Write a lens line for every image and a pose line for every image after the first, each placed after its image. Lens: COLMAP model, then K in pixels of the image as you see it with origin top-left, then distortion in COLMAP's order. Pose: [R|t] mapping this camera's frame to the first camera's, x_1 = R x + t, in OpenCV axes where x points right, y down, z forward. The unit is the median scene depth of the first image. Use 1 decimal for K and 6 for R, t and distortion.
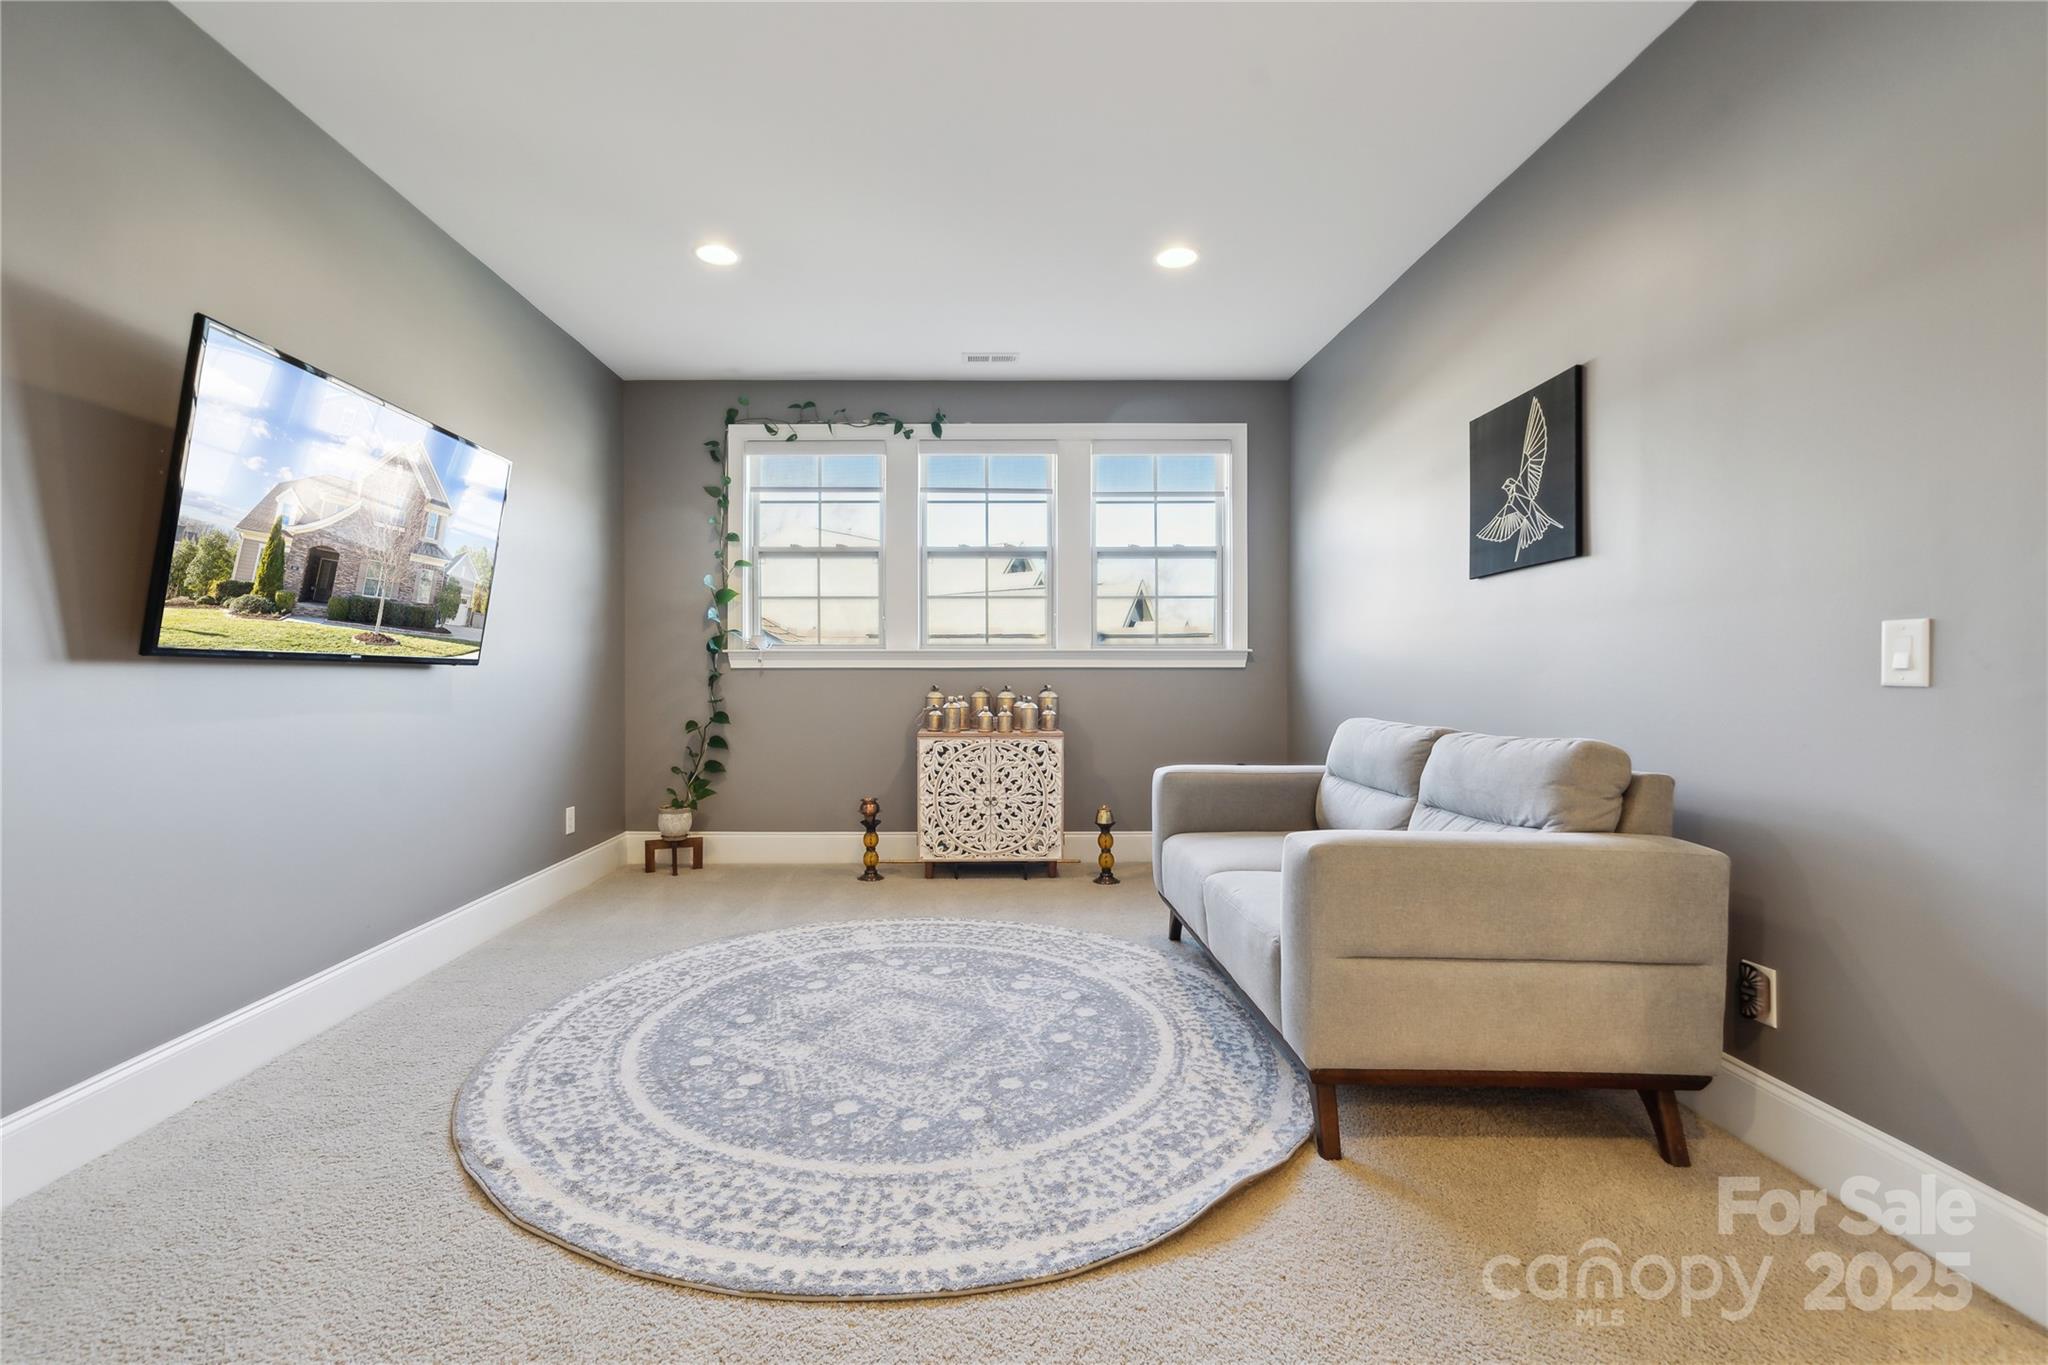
lens RADIAL K [[853.1, 0, 985.8], [0, 853.1, 685.7], [0, 0, 1]] dist [-0.002029, -0.000419]
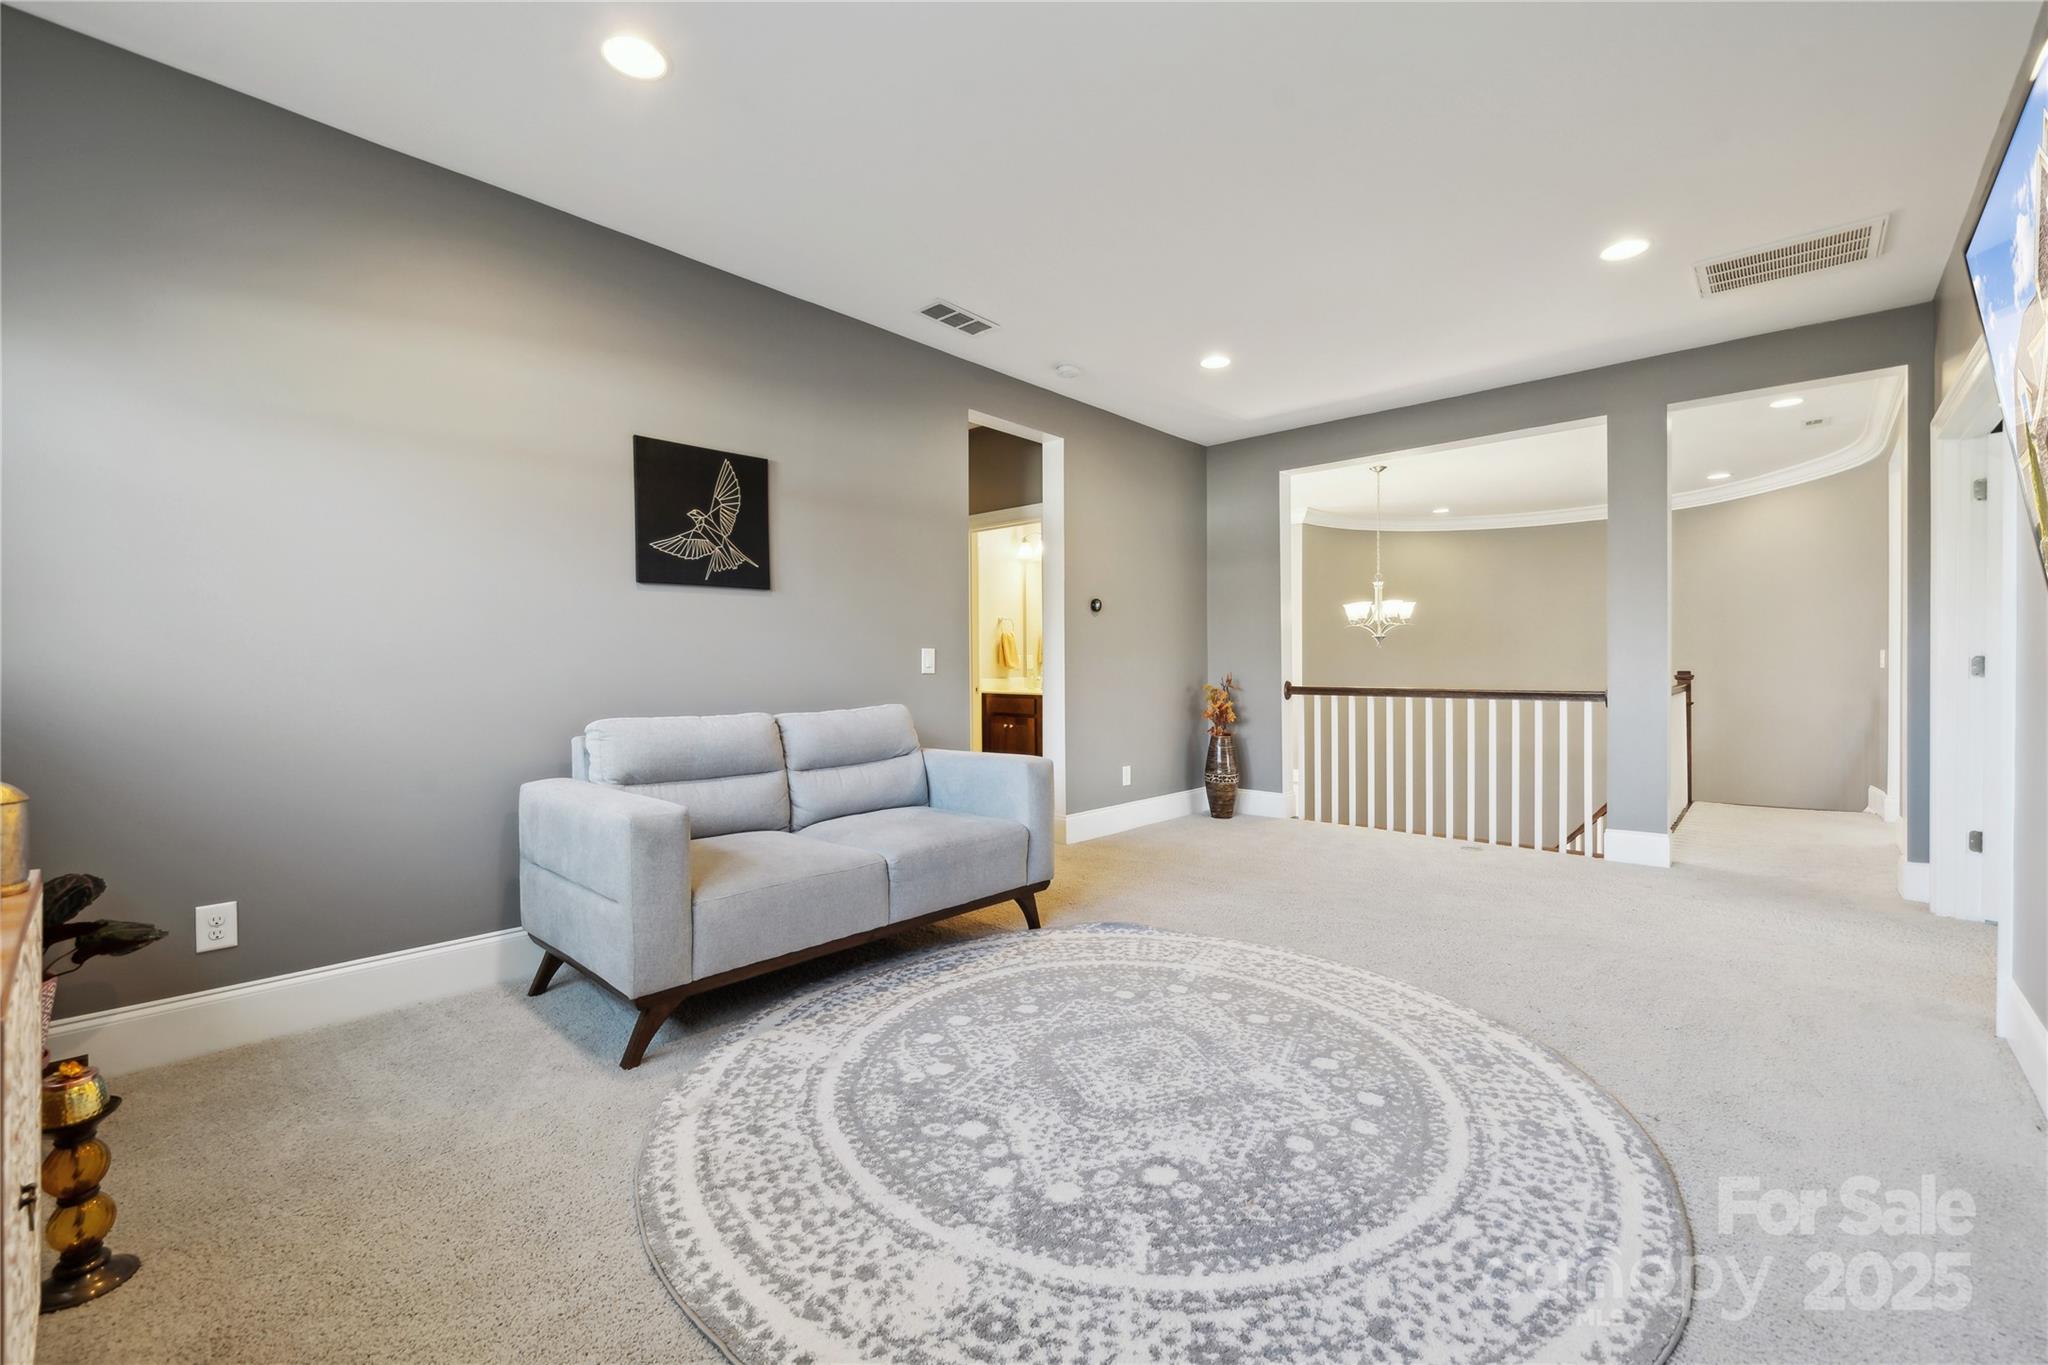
lens RADIAL K [[853.1, 0, 1013.8], [0, 853.1, 672.5], [0, 0, 1]] dist [-0.002029, -0.000419]
pose [[-0.711969, 0.000070, 0.702211, -0.630075], [0.013418, 0.999819, 0.013505, -0.021342], [-0.702083, 0.019037, -0.711841, 1.715222]]
